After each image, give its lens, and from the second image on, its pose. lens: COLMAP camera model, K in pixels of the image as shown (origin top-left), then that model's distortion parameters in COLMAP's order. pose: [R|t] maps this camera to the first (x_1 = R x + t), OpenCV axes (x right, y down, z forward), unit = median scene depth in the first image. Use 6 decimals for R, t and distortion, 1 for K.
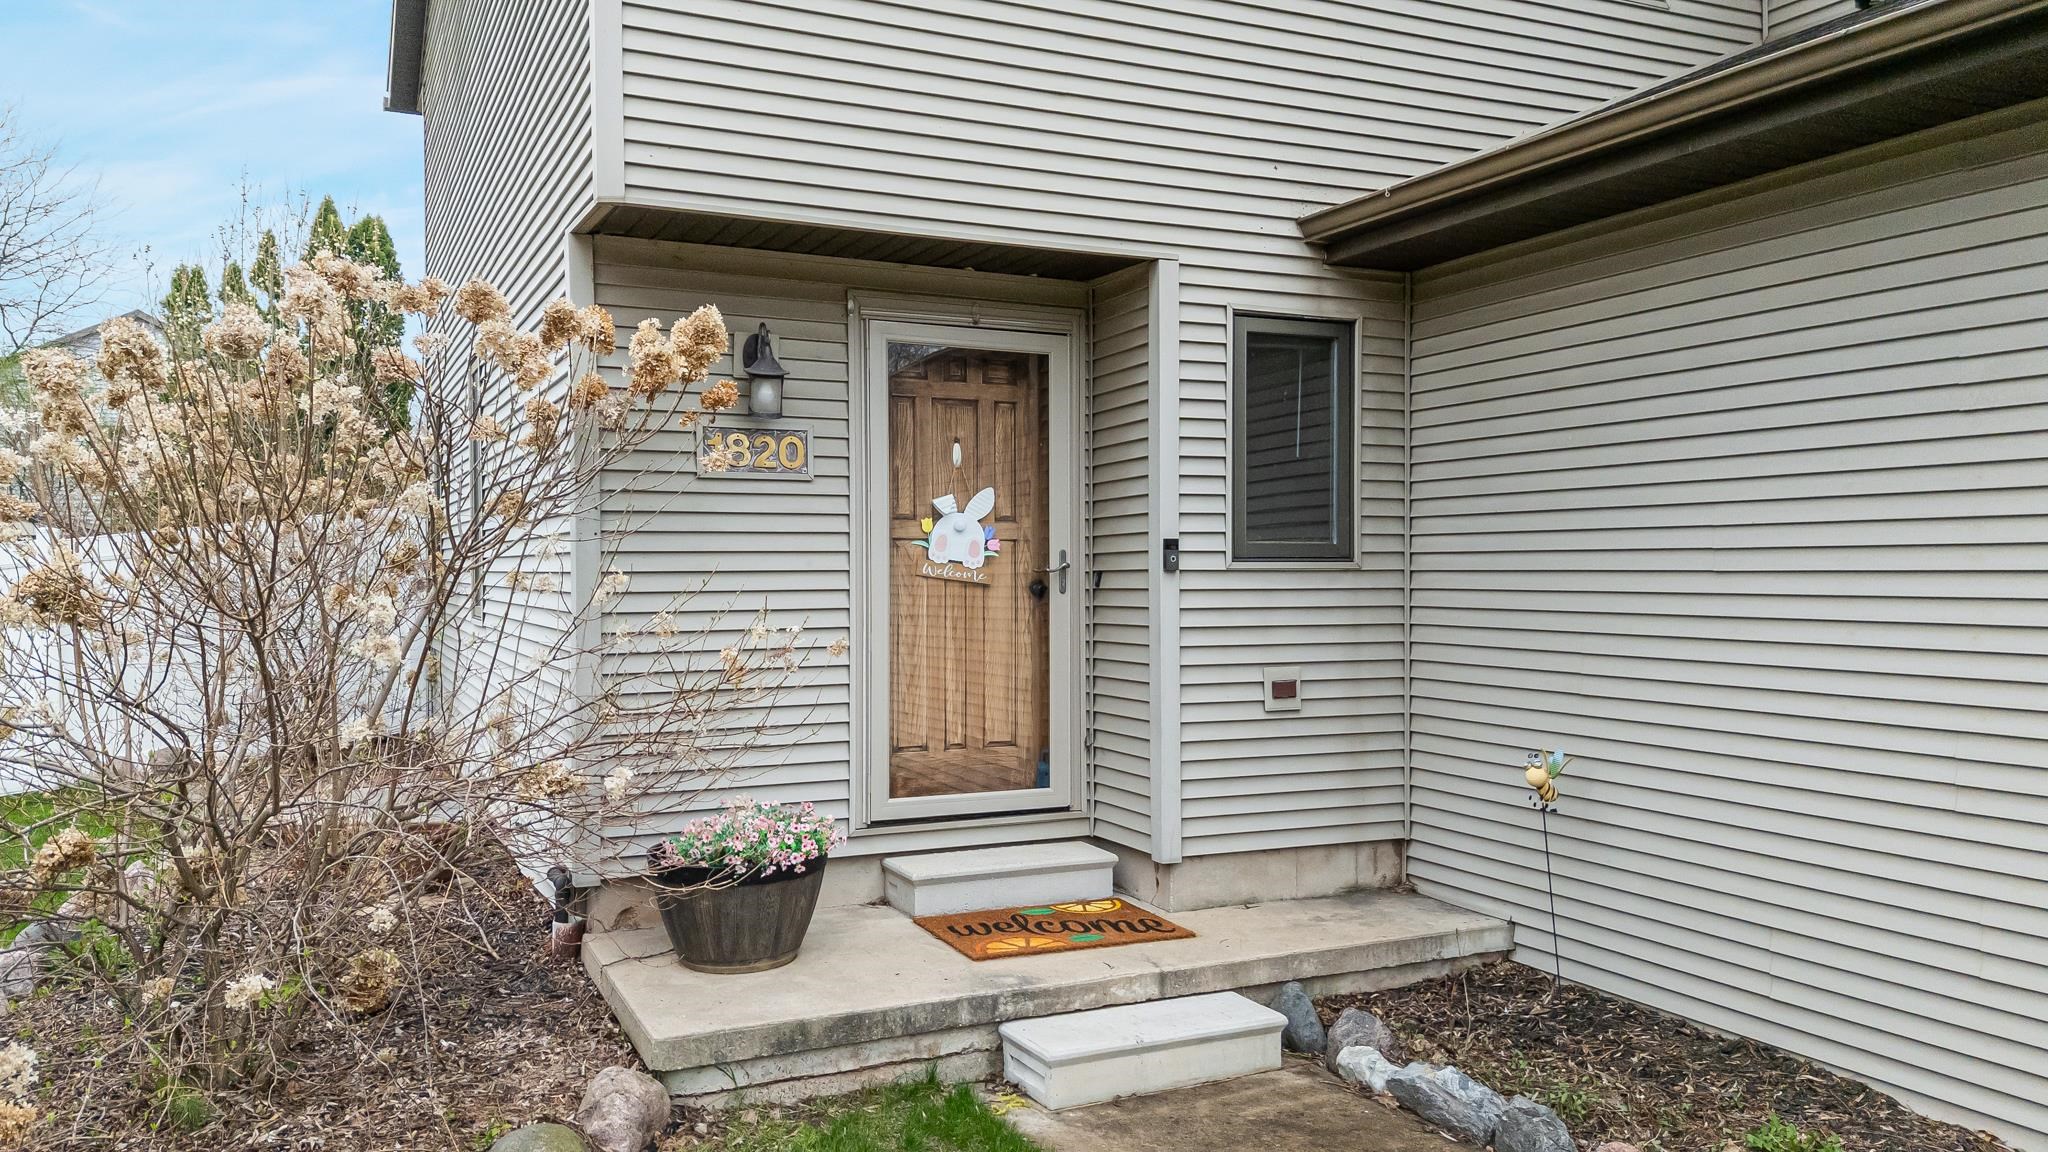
lens RADIAL K [[1512.7, 0, 1028.8], [0, 1512.7, 583.1], [0, 0, 1]] dist [0.151910, -0.223815]
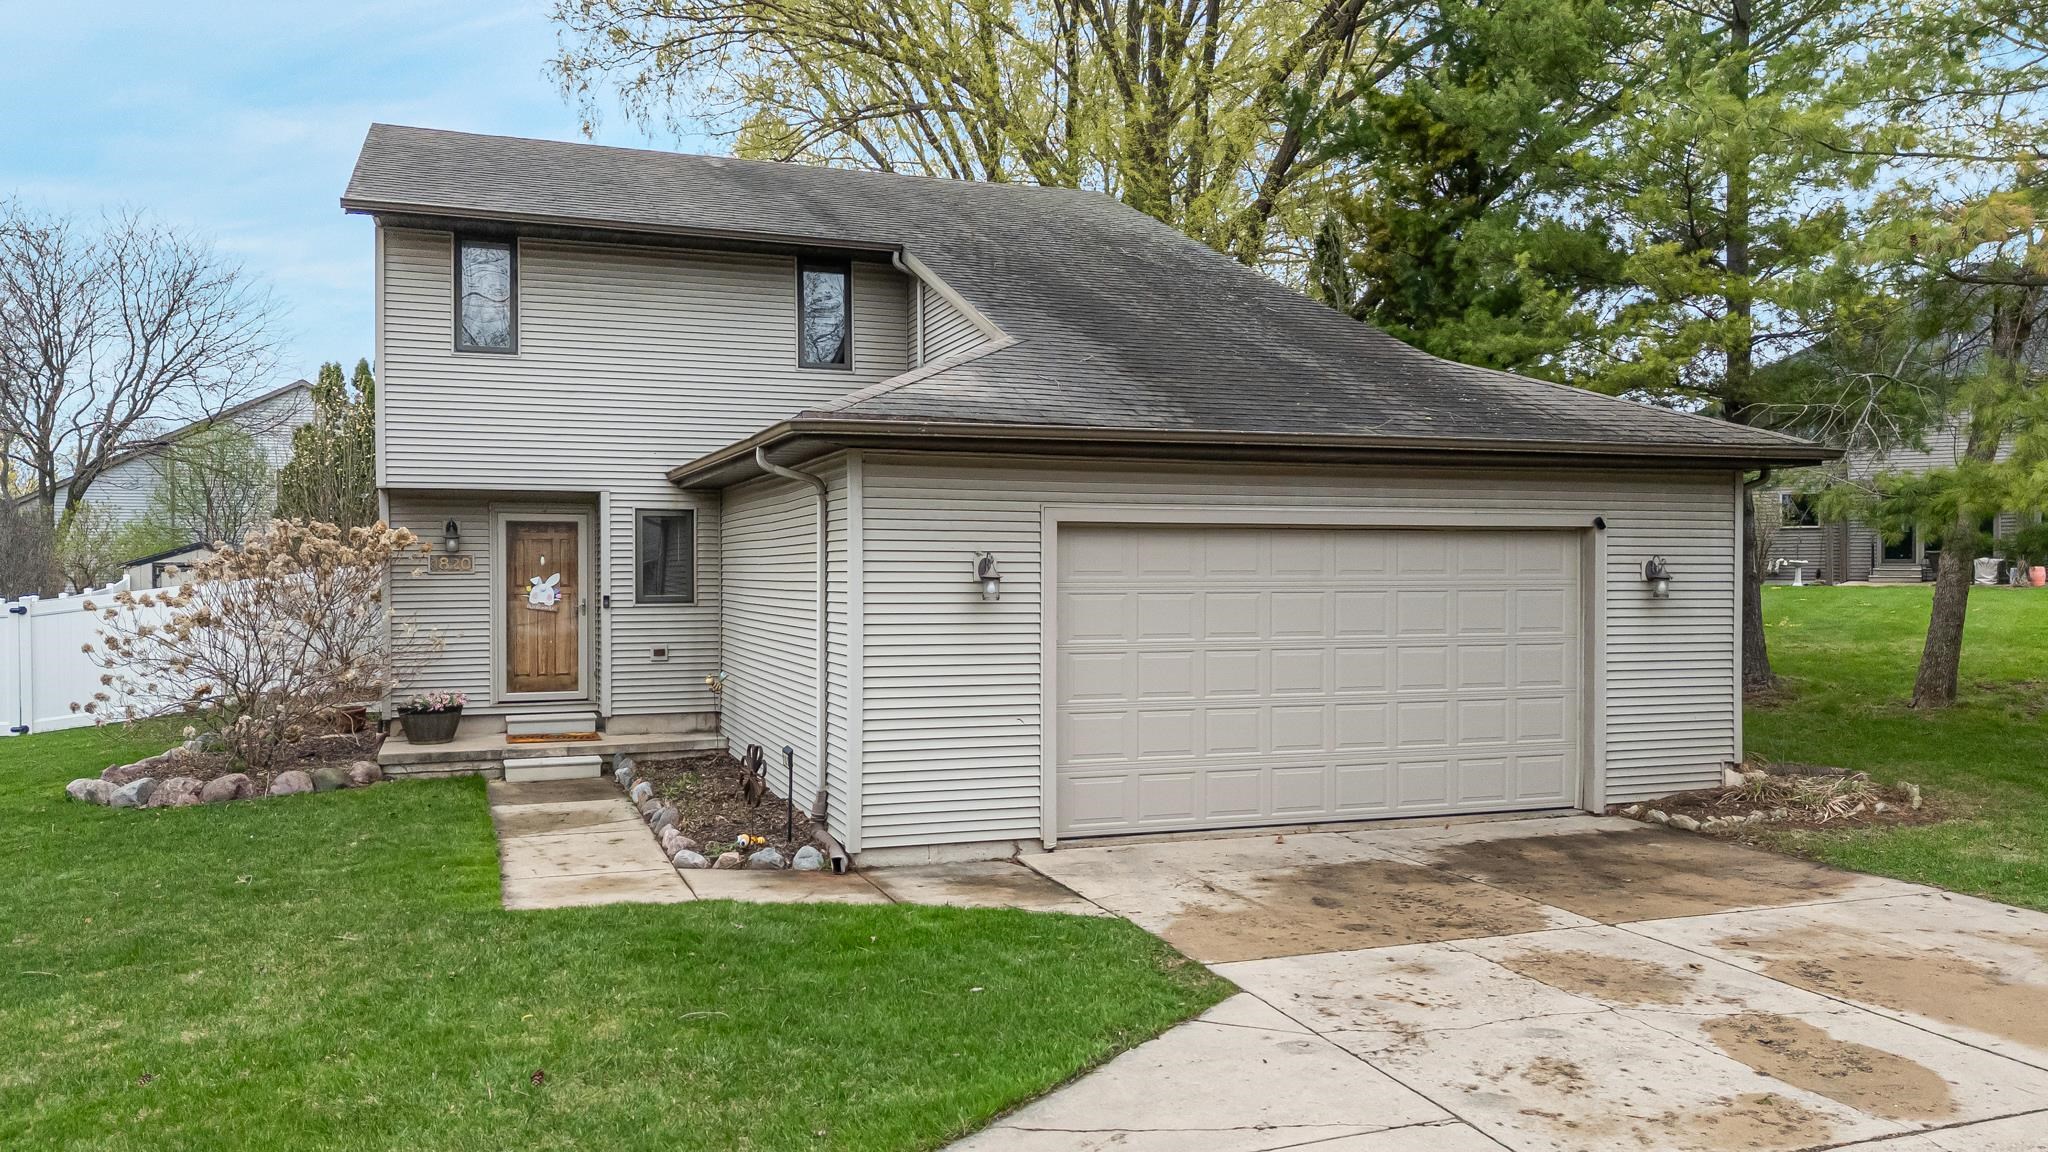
lens RADIAL K [[1512.7, 0, 1028.8], [0, 1512.7, 583.1], [0, 0, 1]] dist [0.151910, -0.223815]
pose [[0.995021, 0.001669, -0.099648, 1.070661], [-0.001276, 0.999991, 0.004012, -0.061107], [0.099654, -0.003865, 0.995015, -1.559362]]
